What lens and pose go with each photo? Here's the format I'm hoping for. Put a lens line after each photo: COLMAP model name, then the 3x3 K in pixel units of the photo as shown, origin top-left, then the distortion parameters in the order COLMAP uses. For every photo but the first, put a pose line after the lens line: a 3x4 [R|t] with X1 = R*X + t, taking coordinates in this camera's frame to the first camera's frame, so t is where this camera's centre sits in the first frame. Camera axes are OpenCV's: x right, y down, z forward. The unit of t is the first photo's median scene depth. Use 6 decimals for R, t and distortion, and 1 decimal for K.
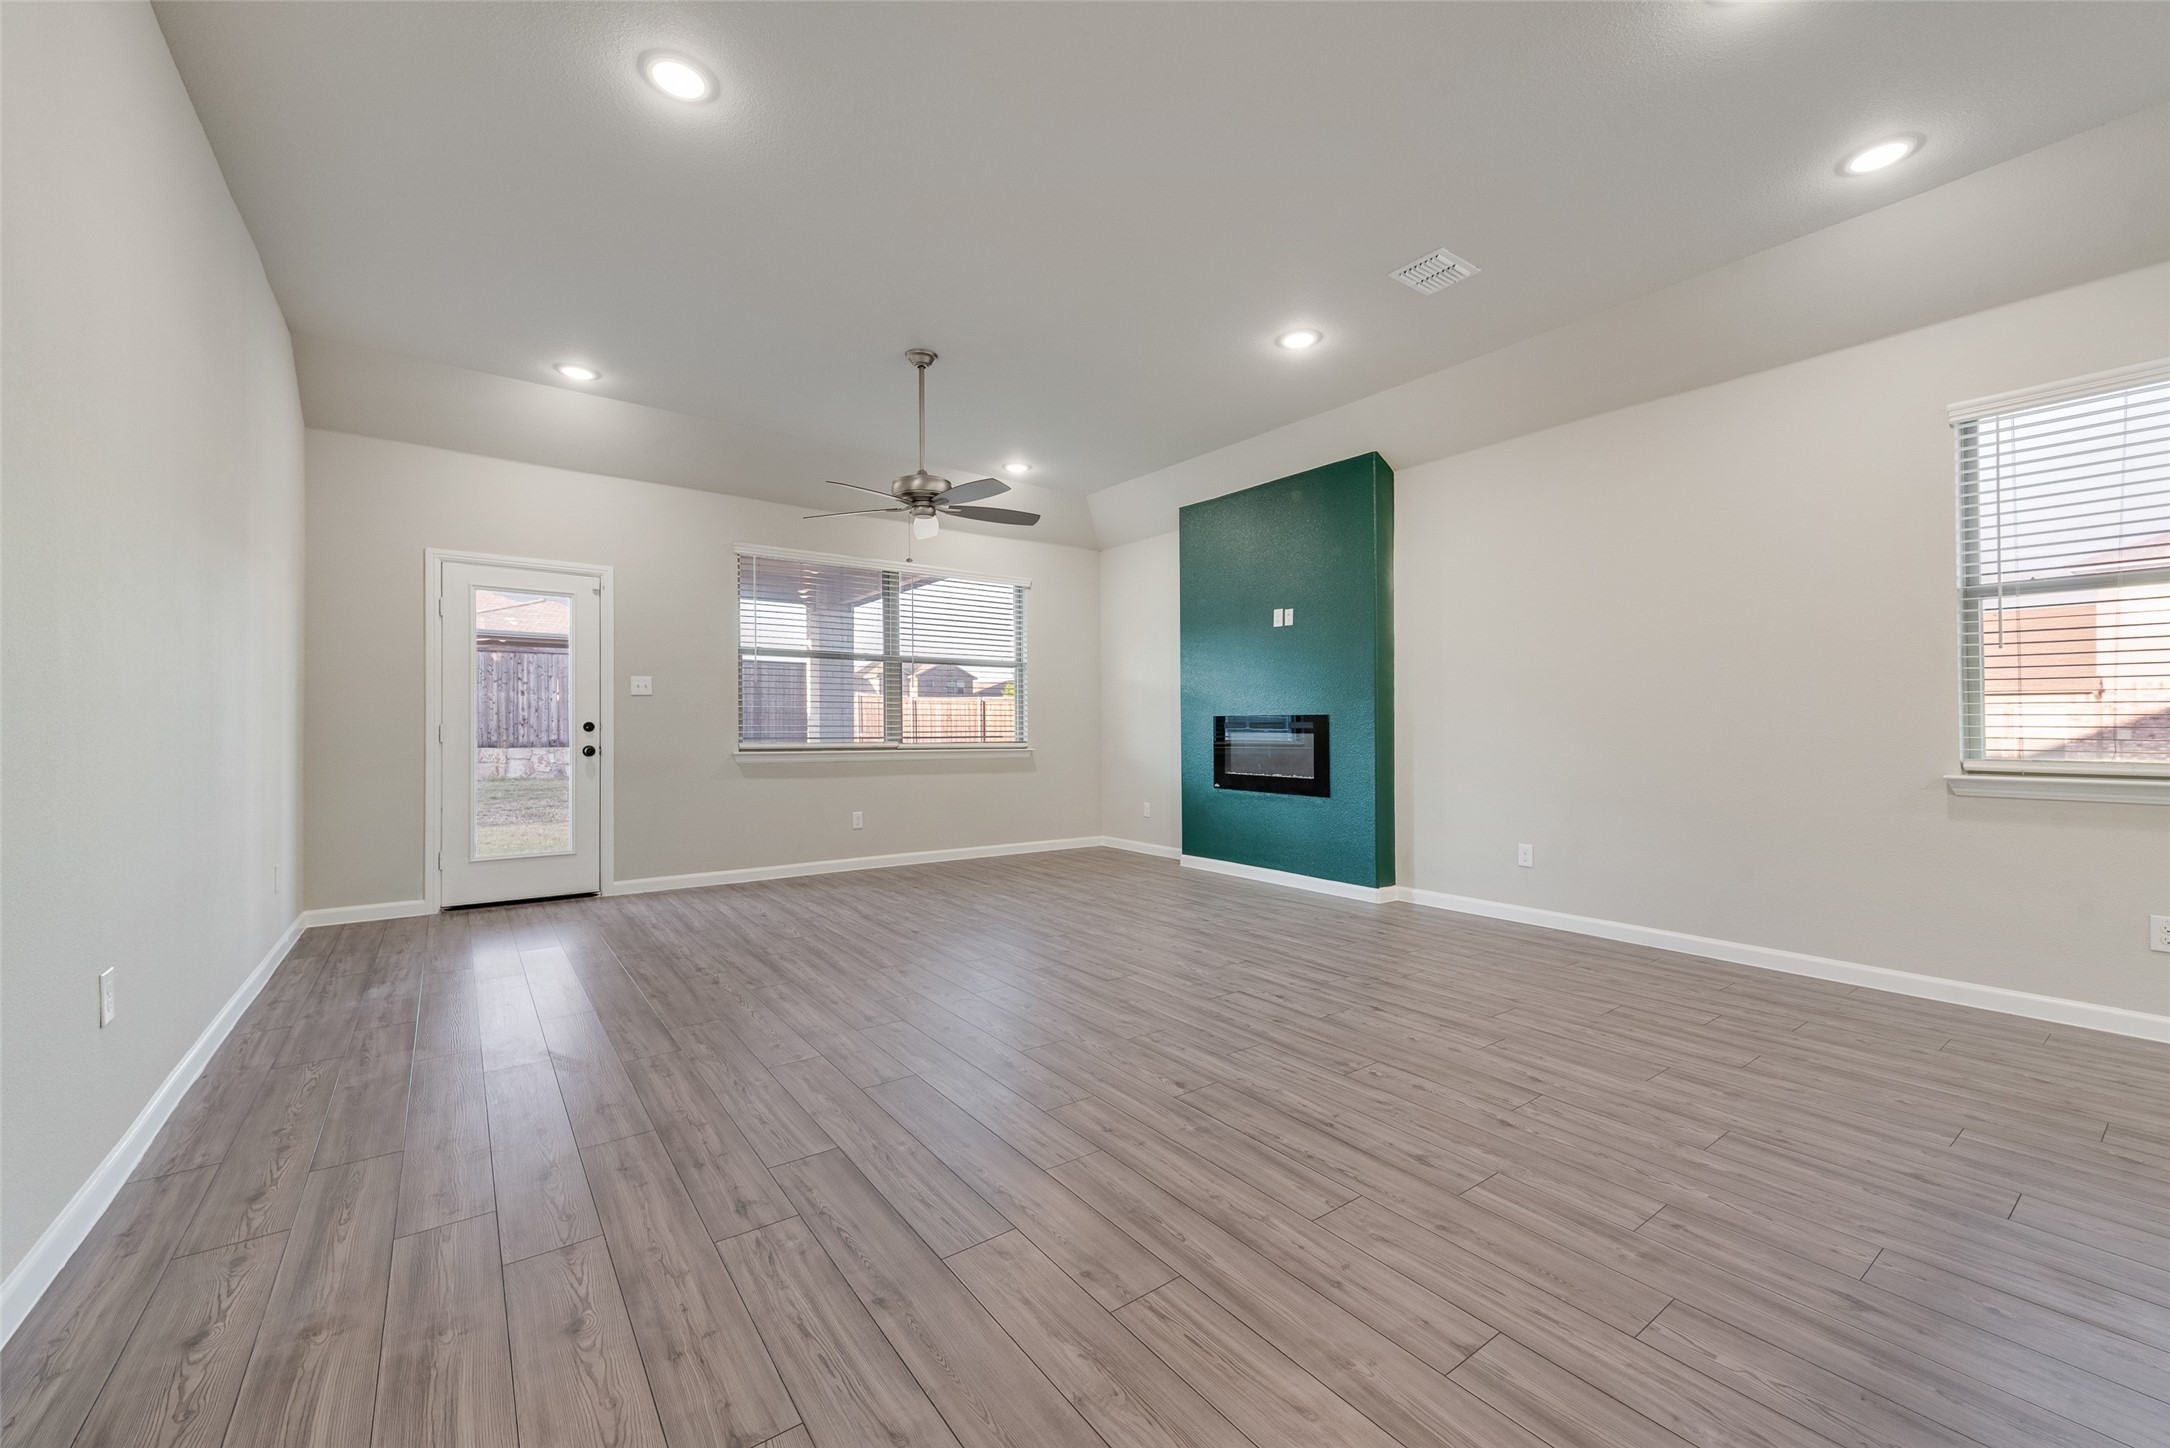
lens RADIAL K [[867.4, 0, 1088.7], [0, 867.4, 719.1], [0, 0, 1]] dist [0.003339, 0.000001]
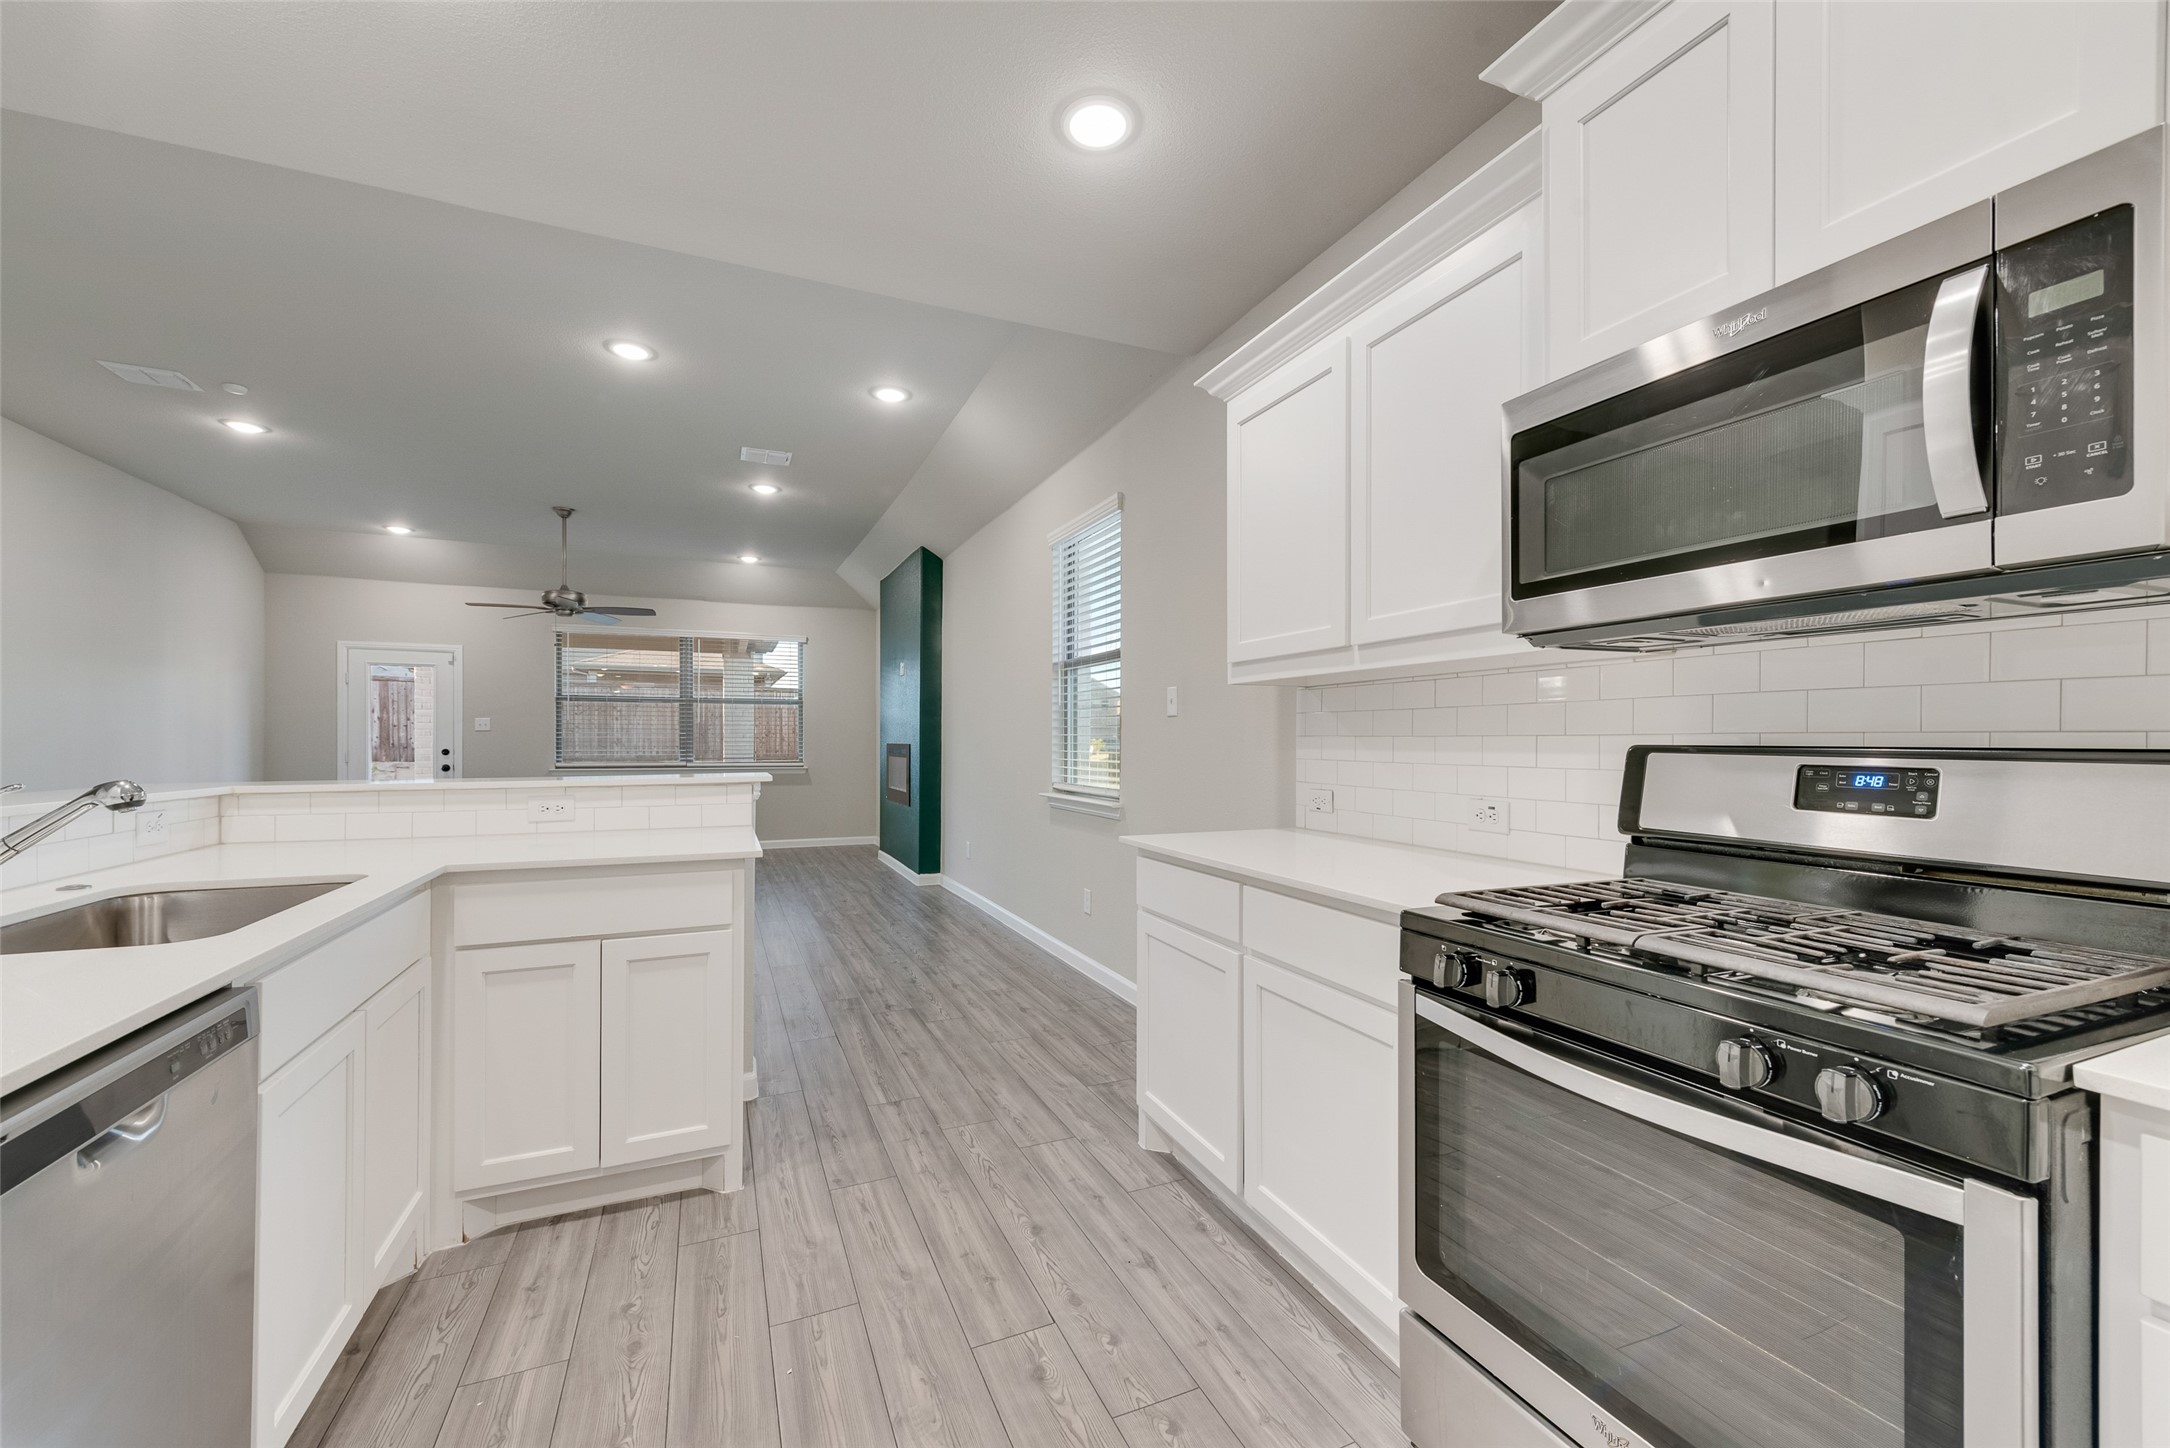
lens RADIAL K [[867.4, 0, 1088.1], [0, 867.4, 739.2], [0, 0, 1]] dist [0.003339, 0.000001]
pose [[0.975538, -0.000694, -0.219831, 0.879253], [0.001730, 0.999988, 0.004519, -0.018783], [0.219825, -0.004789, 0.975528, -0.243448]]
